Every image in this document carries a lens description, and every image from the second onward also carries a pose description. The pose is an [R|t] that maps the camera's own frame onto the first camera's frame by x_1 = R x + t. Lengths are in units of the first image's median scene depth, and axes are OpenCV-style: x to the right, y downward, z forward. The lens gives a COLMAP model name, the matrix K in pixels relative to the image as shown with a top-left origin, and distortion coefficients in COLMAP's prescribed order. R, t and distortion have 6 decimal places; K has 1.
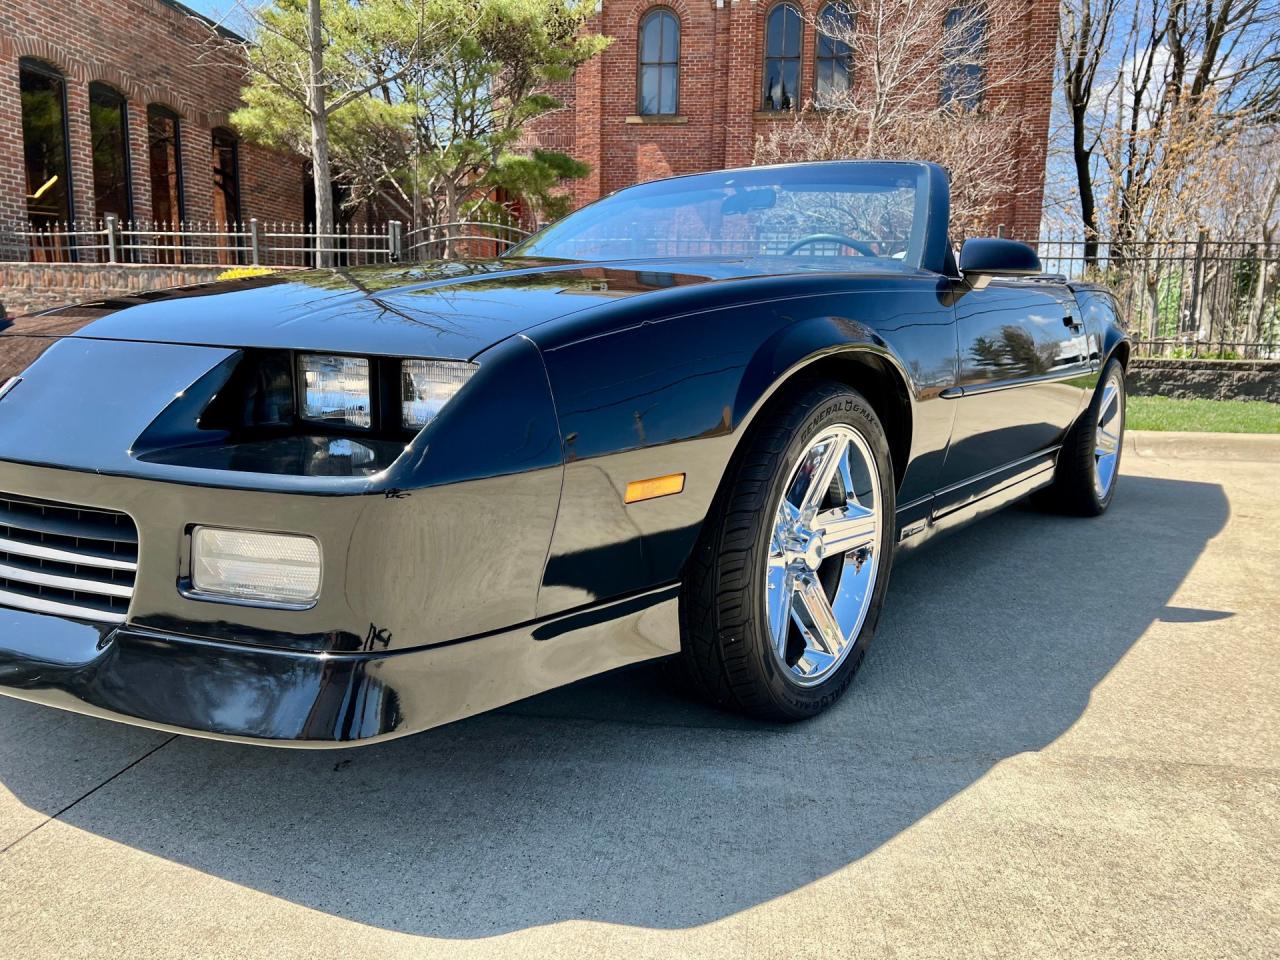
lens RADIAL K [[961.1, 0, 656.1], [0, 961.1, 482.1], [0, 0, 1]] dist [0.048919, -0.057386]
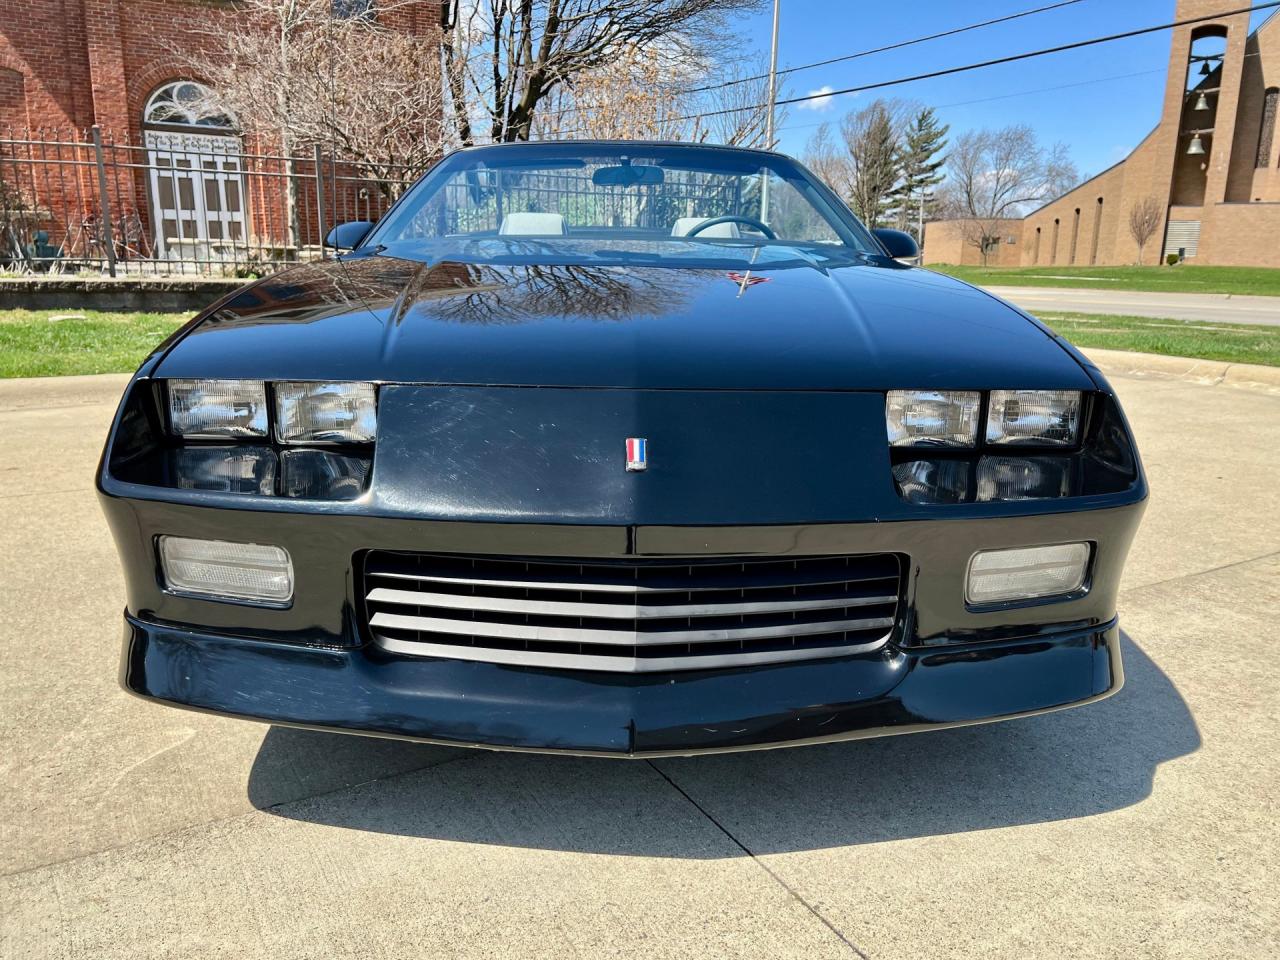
lens RADIAL K [[957.9, 0, 650.0], [0, 957.9, 489.7], [0, 0, 1]] dist [0.047848, -0.053397]
pose [[0.795413, -0.150934, 0.586973, -0.668148], [0.091157, 0.987270, 0.130338, -0.098837], [-0.599173, -0.050166, 0.799046, 0.139023]]
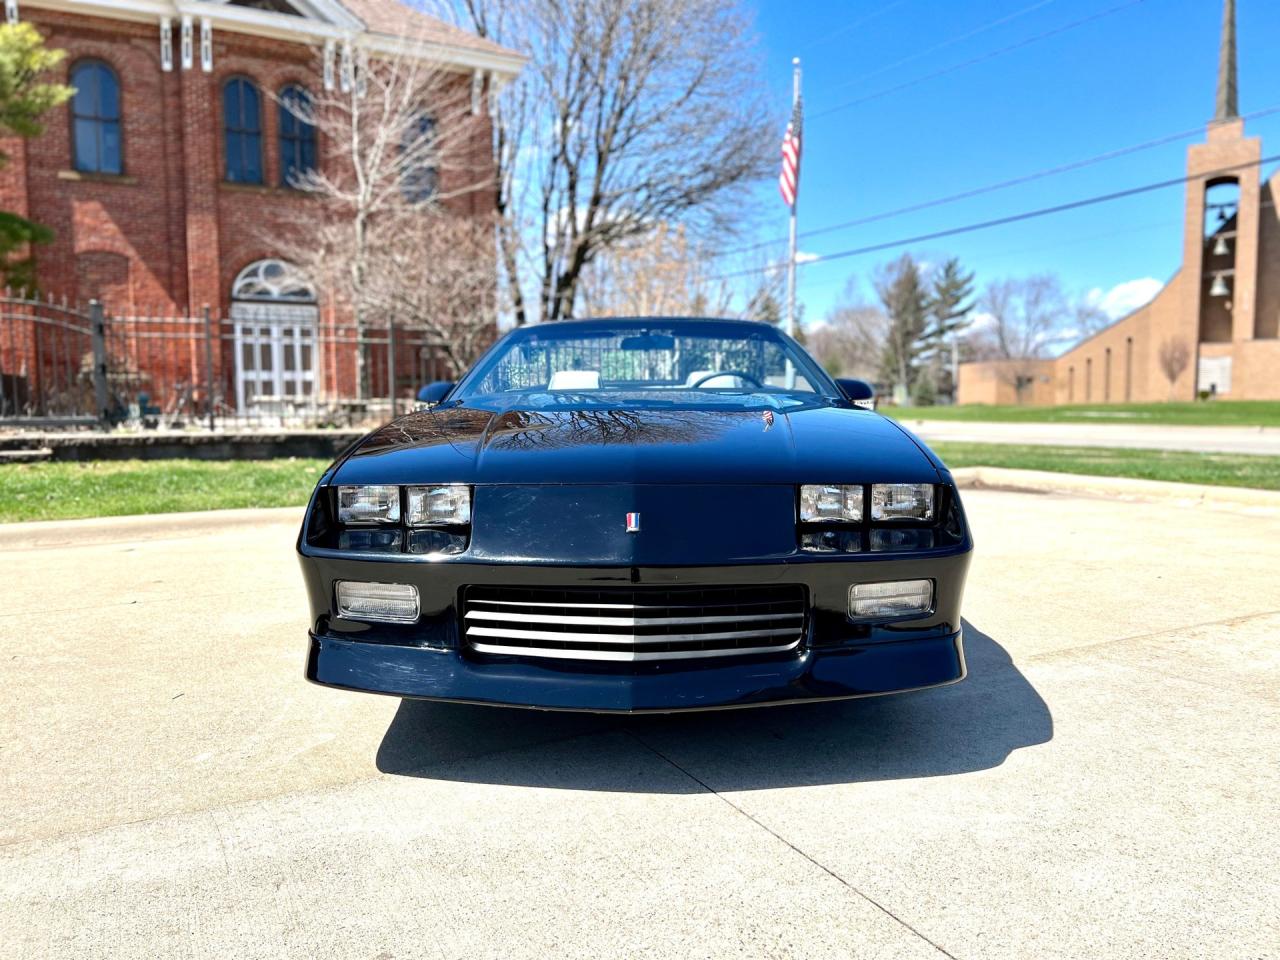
lens RADIAL K [[957.9, 0, 650.0], [0, 957.9, 489.7], [0, 0, 1]] dist [0.047848, -0.053397]
pose [[0.820951, -0.077507, 0.565715, -0.820861], [0.108155, 0.993917, -0.020778, -0.061698], [-0.560663, 0.078242, 0.824339, -0.133254]]
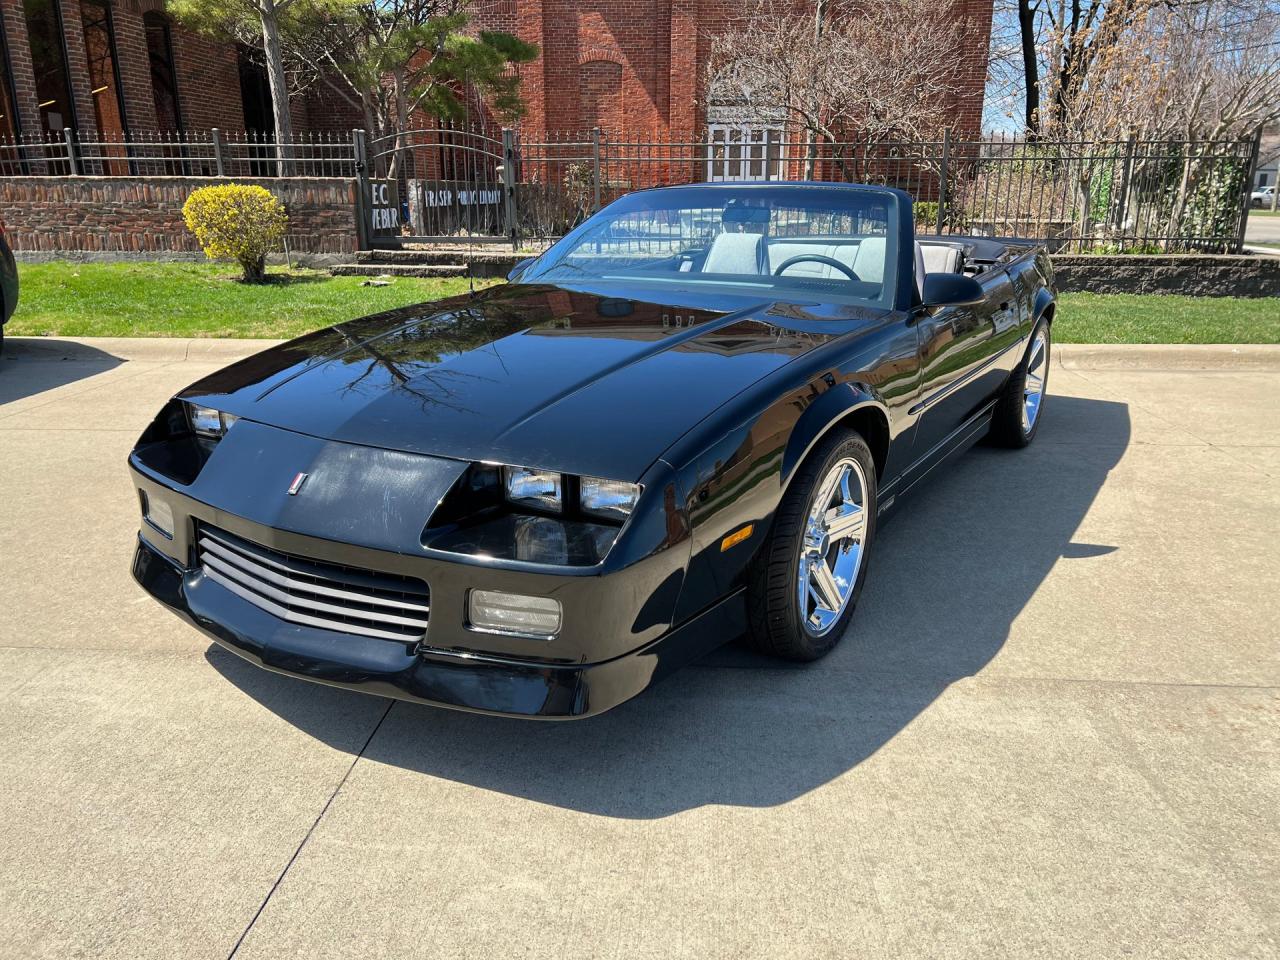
lens RADIAL K [[957.9, 0, 650.0], [0, 957.9, 489.7], [0, 0, 1]] dist [0.047848, -0.053397]
pose [[0.998115, -0.034974, 0.050434, -0.114407], [0.026951, 0.988042, 0.151811, -0.162687], [-0.055140, -0.150166, 0.987122, -0.267020]]
